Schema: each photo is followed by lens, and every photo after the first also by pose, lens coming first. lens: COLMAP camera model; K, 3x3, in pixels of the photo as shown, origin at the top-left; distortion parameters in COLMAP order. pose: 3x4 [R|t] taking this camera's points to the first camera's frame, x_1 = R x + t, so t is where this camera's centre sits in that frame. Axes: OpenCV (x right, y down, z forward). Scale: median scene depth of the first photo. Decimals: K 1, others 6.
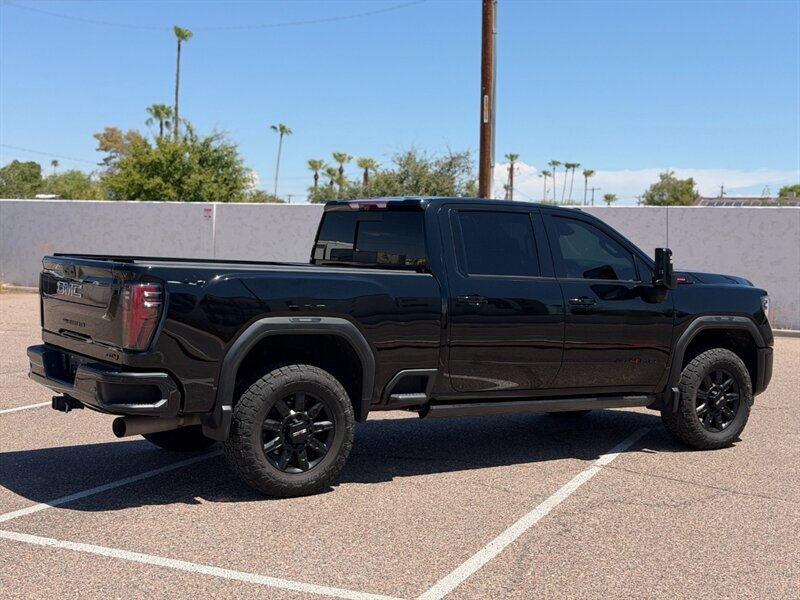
lens RADIAL K [[1119.6, 0, 395.4], [0, 1119.6, 292.6], [0, 0, 1]] dist [0.121222, 0.000000]
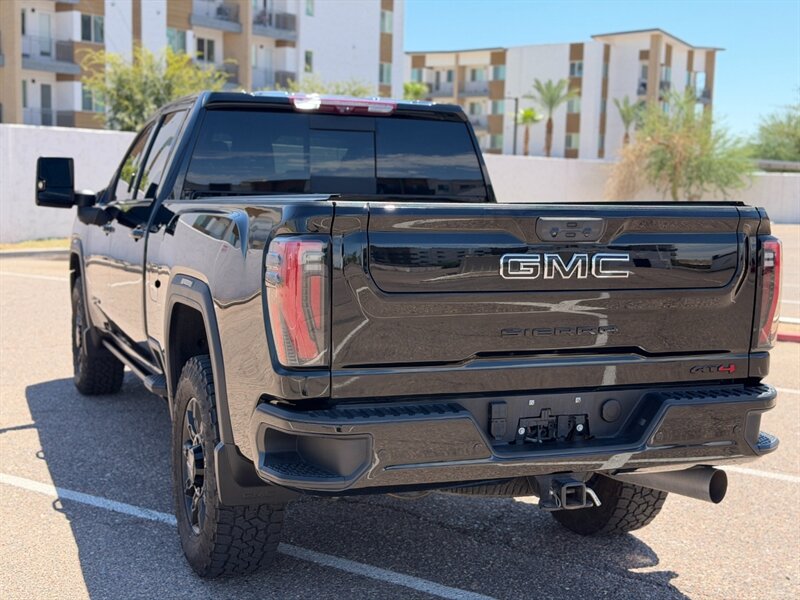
lens RADIAL K [[1119.6, 0, 400.3], [0, 1119.6, 299.0], [0, 0, 1]] dist [0.121222, 0.000000]
pose [[0.206082, -0.120784, 0.971052, -0.681029], [0.032191, 0.992653, 0.116639, -0.041948], [-0.978005, 0.007222, 0.208456, 0.841224]]
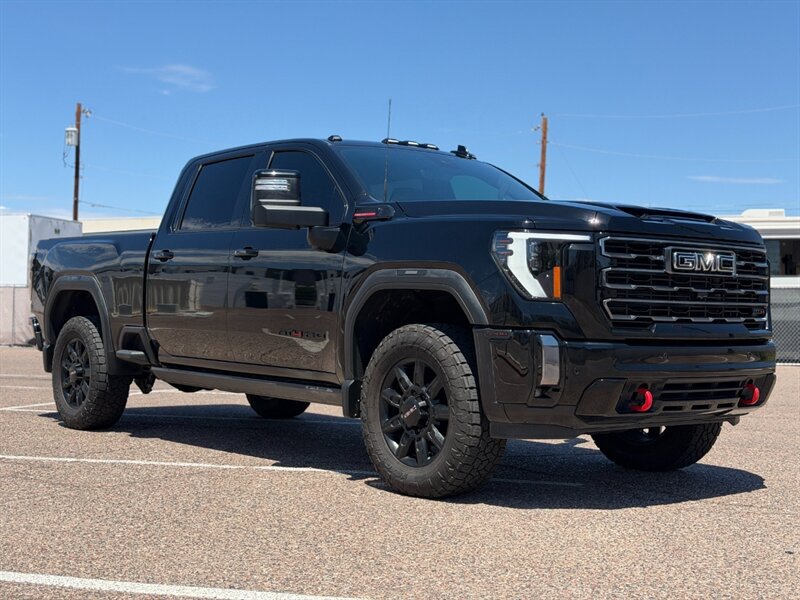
lens RADIAL K [[1119.6, 0, 396.7], [0, 1119.6, 298.6], [0, 0, 1]] dist [0.121222, 0.000000]
pose [[0.097333, -0.045122, -0.994229, 0.966153], [-0.058938, 0.996957, -0.051015, 0.074095], [0.993505, 0.063563, 0.094377, 1.039750]]
